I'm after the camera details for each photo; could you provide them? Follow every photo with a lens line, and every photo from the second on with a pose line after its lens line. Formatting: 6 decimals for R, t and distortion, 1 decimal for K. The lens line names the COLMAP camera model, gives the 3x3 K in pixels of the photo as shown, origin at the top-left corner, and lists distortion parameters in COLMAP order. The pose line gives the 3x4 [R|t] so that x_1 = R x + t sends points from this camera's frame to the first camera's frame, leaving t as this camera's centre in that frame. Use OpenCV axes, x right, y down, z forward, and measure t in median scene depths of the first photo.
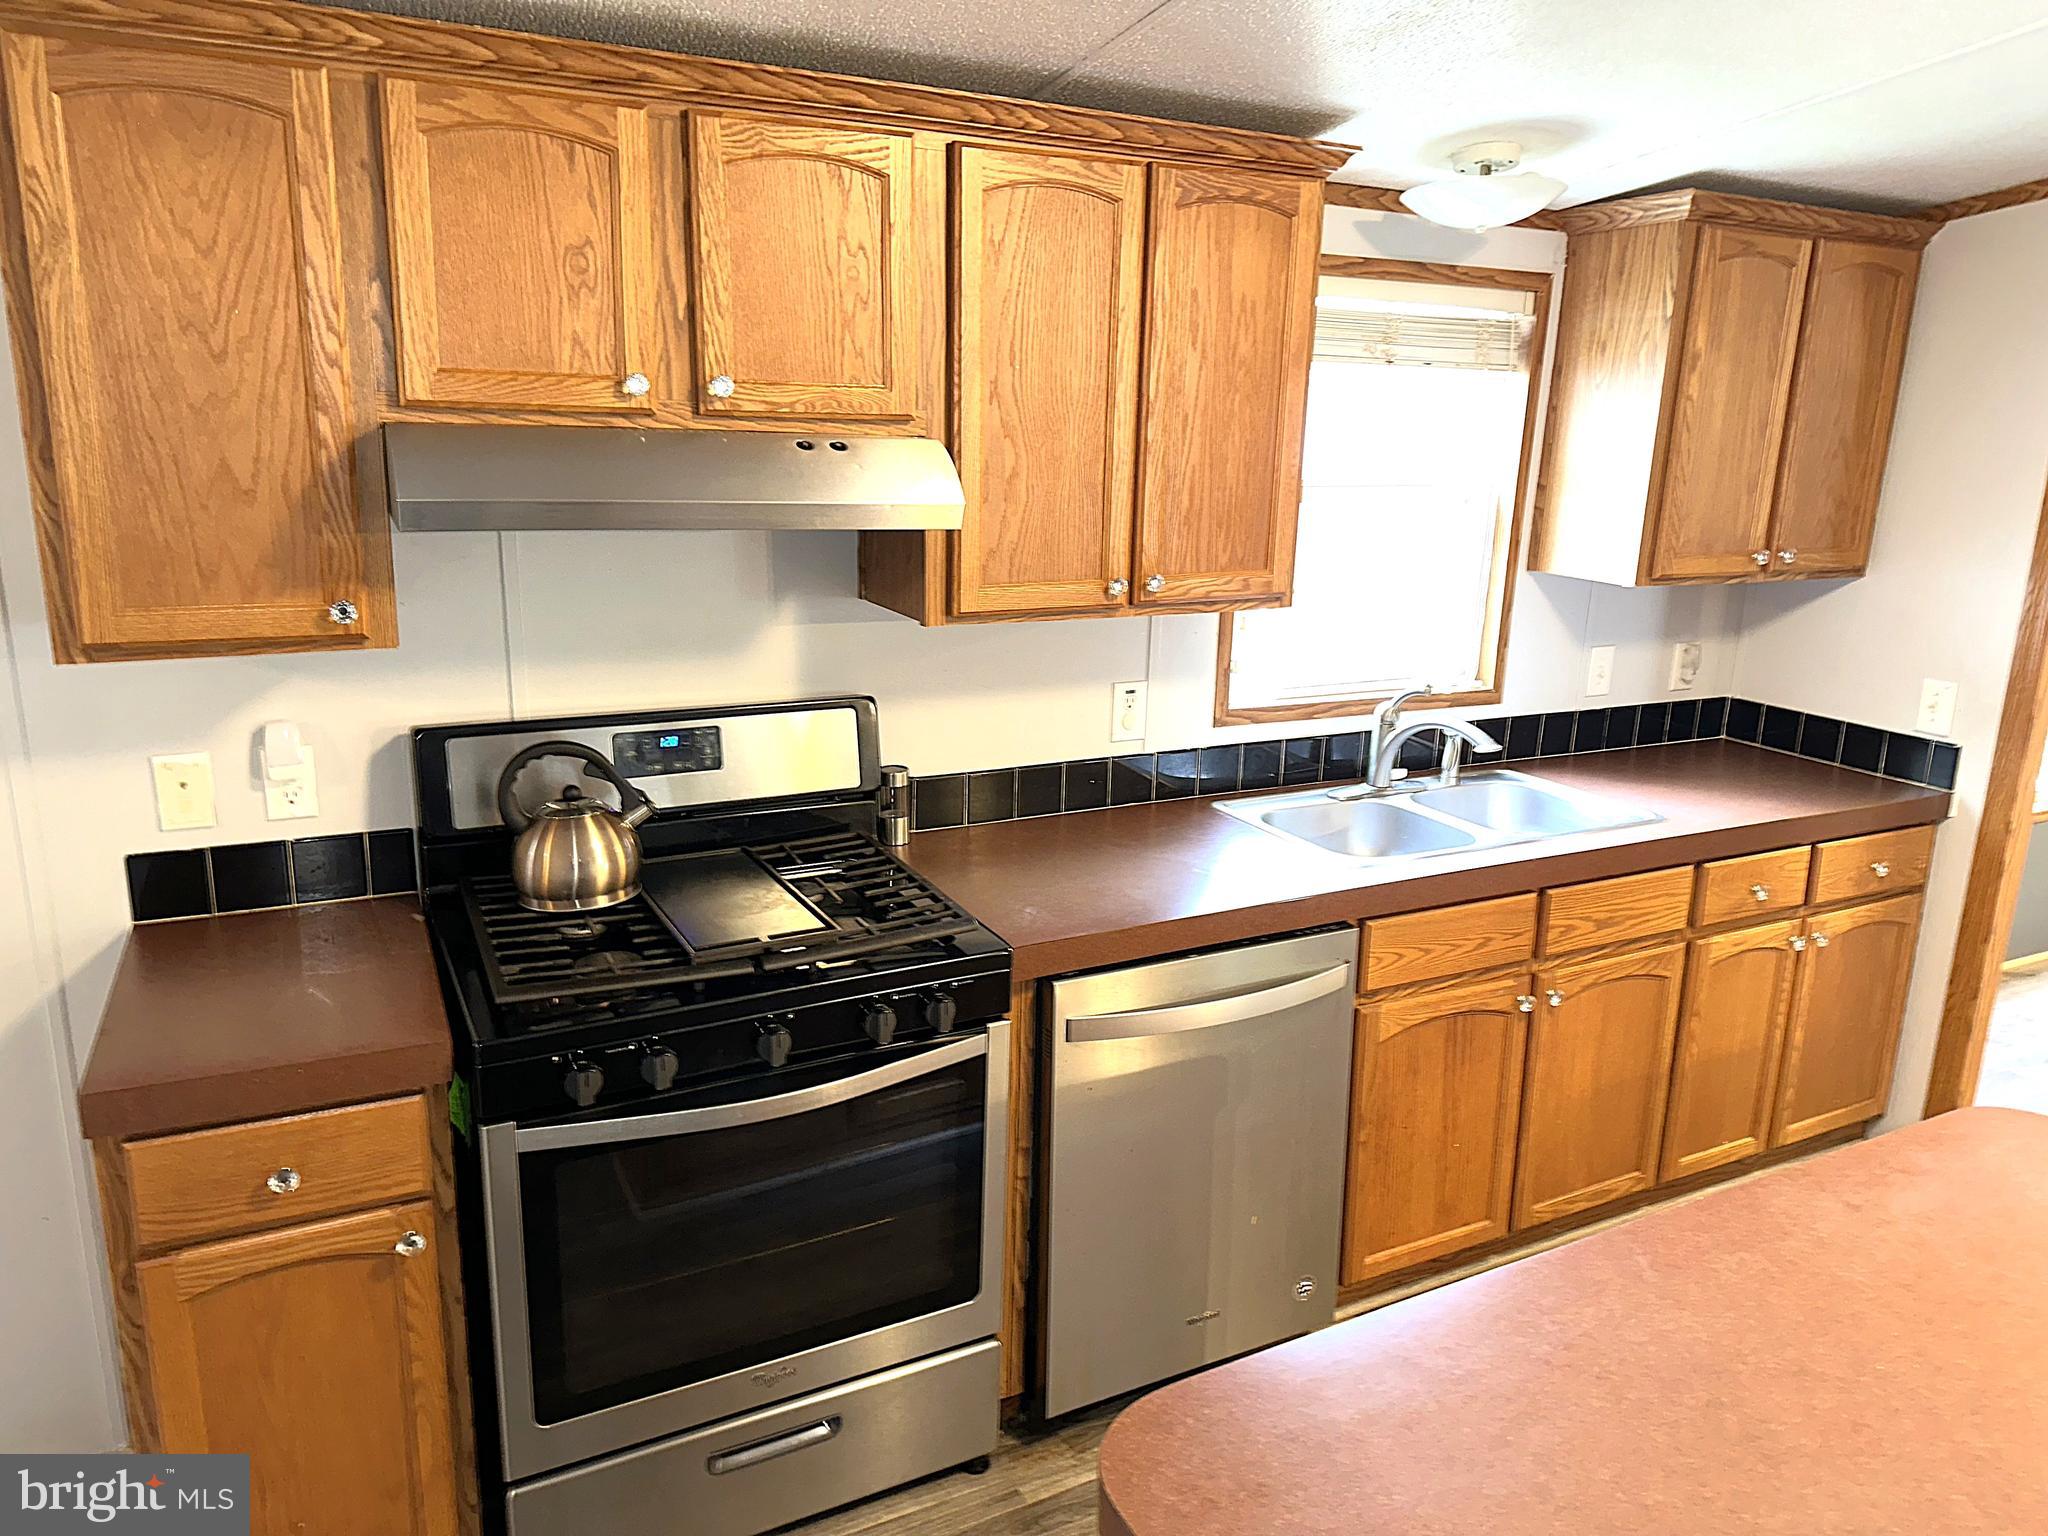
lens RADIAL K [[1430.2, 0, 1055.8], [0, 1430.2, 778.1], [0, 0, 1]] dist [0.007515, -0.006699]
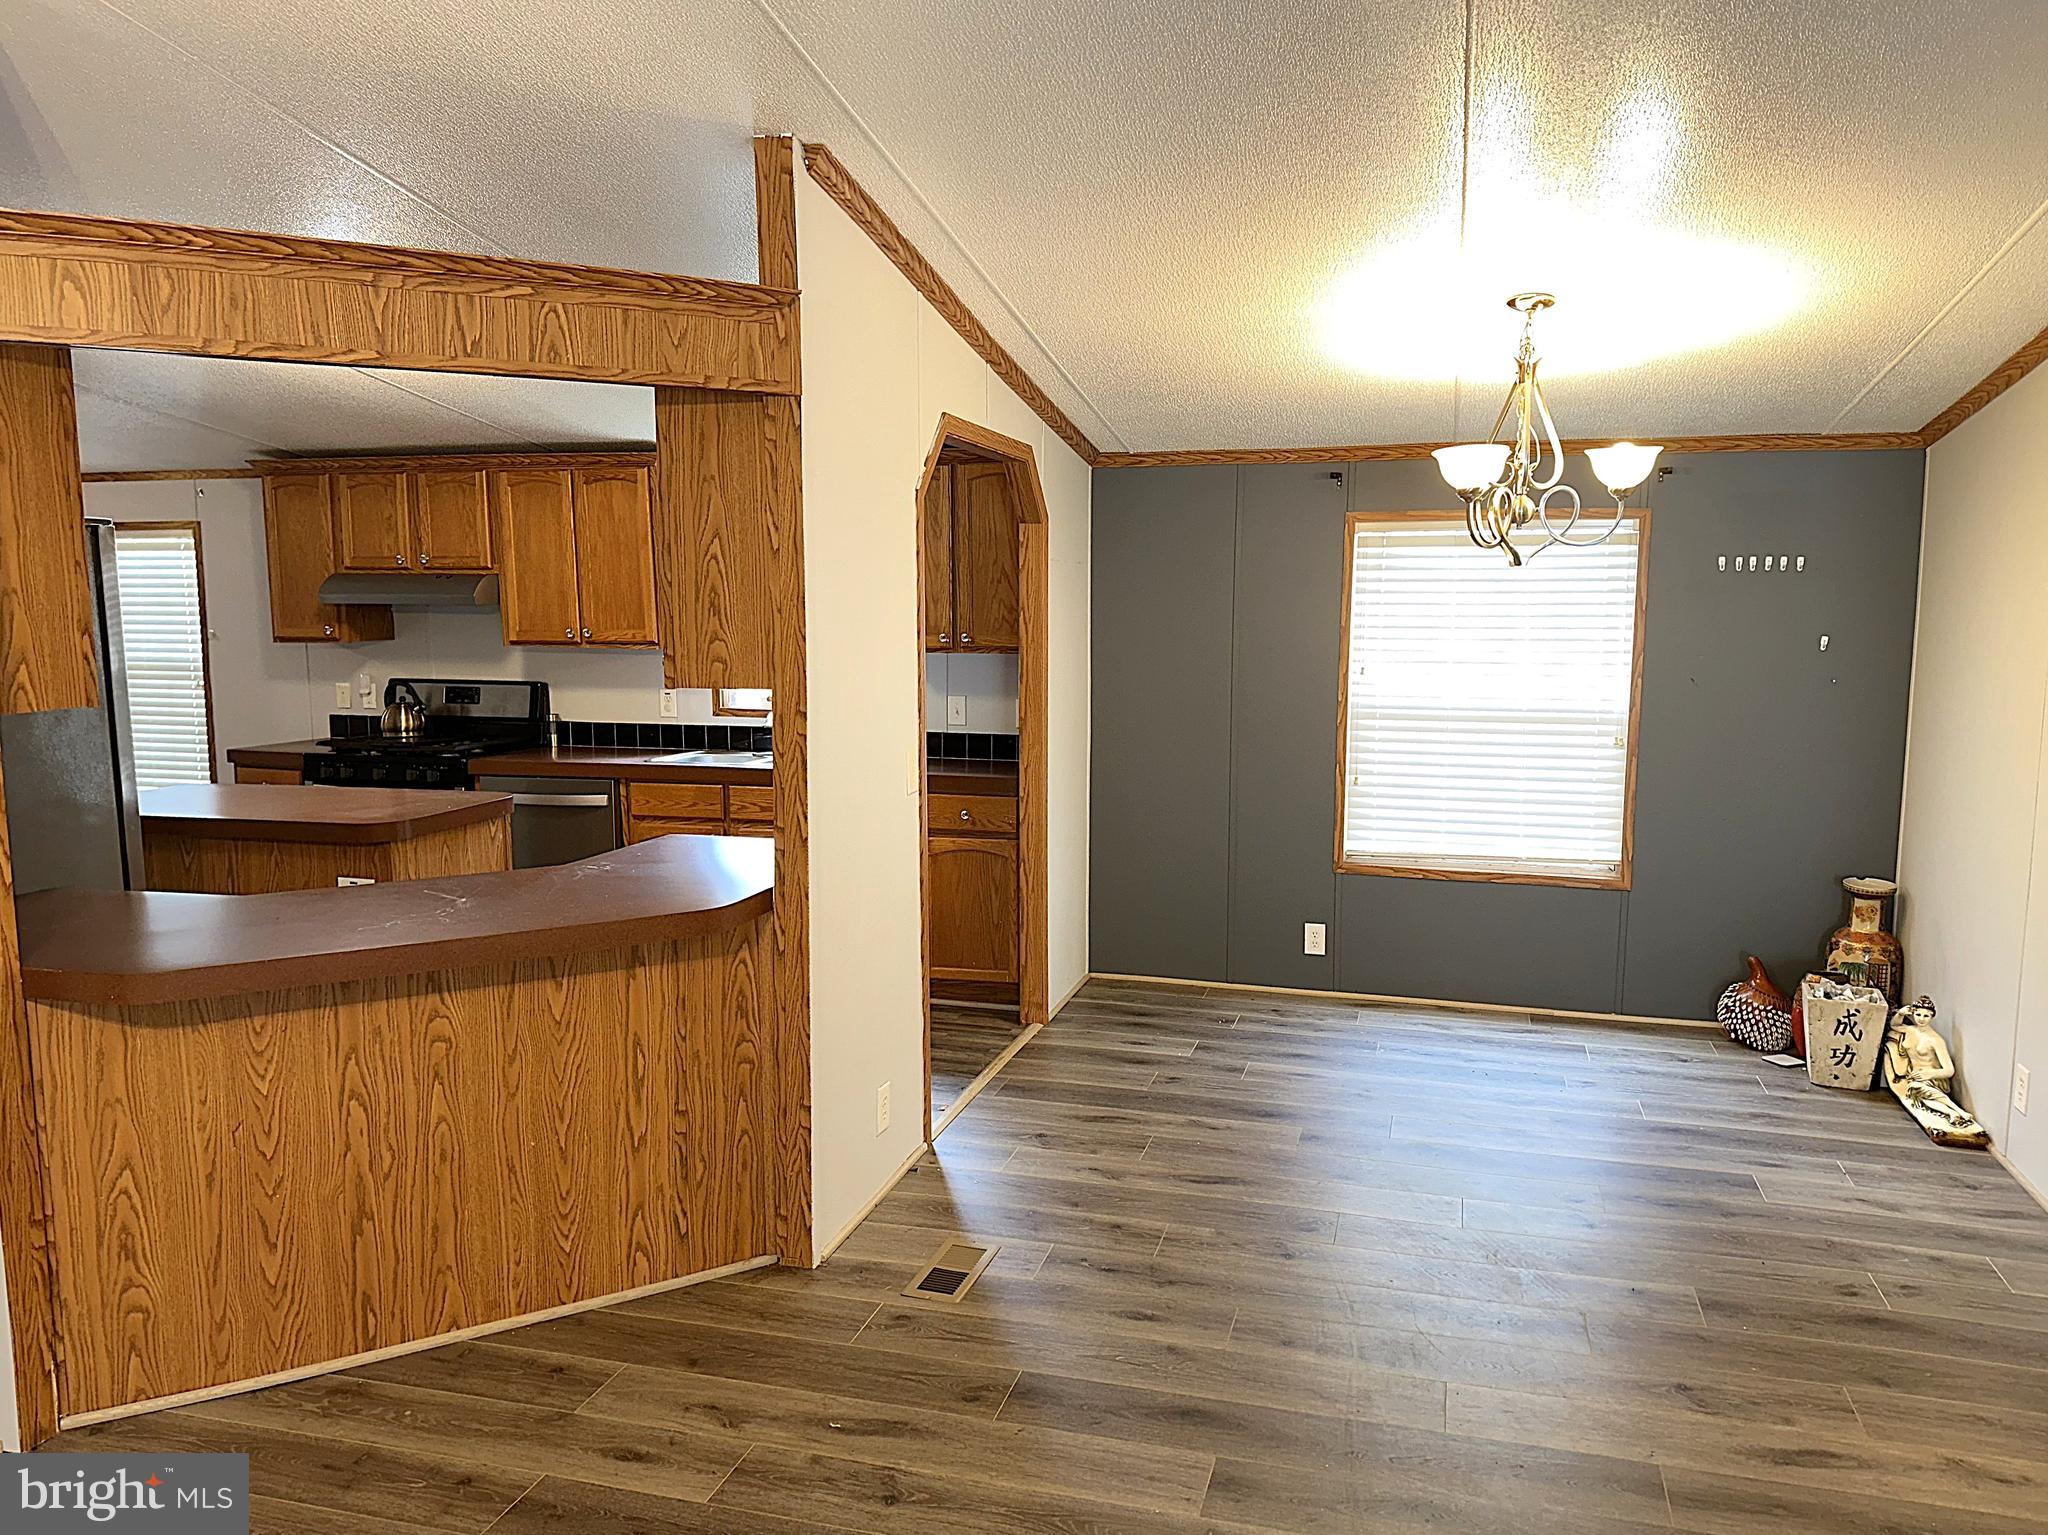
lens RADIAL K [[1430.2, 0, 1055.8], [0, 1430.2, 777.6], [0, 0, 1]] dist [0.007515, -0.006699]
pose [[0.751458, 0.051138, -0.657796, 2.304697], [-0.155603, 0.982605, -0.101370, 0.229086], [0.641169, 0.178530, 0.746344, -0.254821]]
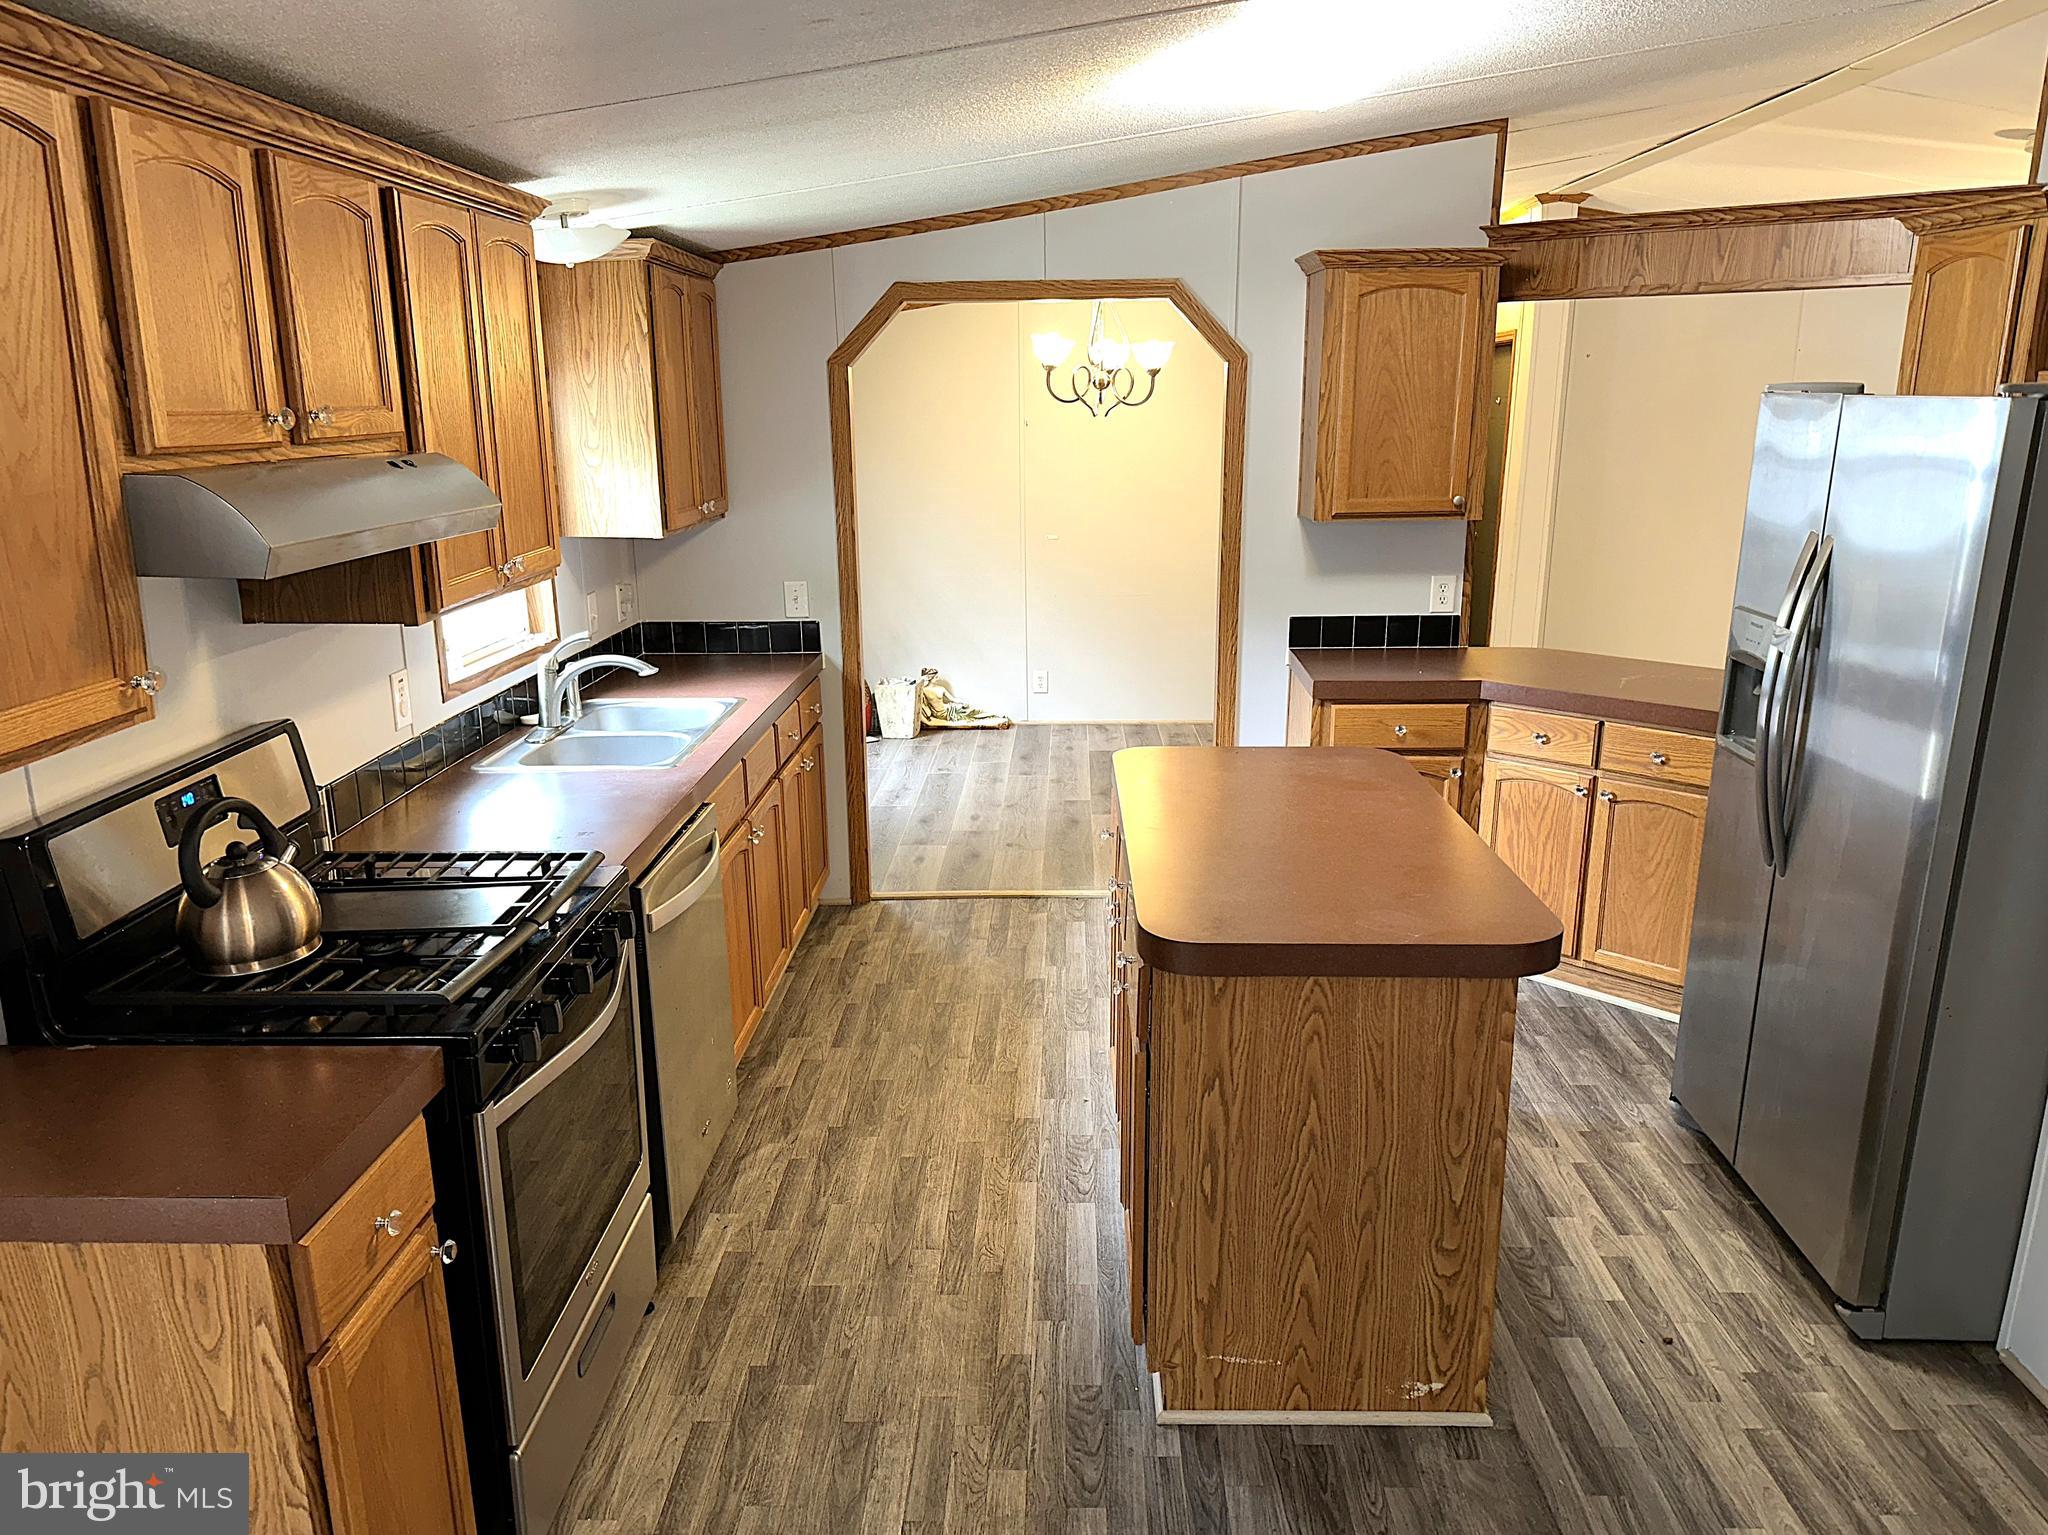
lens RADIAL K [[1430.2, 0, 1055.8], [0, 1430.2, 777.6], [0, 0, 1]] dist [0.007515, -0.006699]
pose [[0.489916, -0.255415, 0.833514, -0.768082], [0.240325, 0.958638, 0.152501, -0.045604], [-0.837989, 0.125602, 0.531035, 0.030219]]
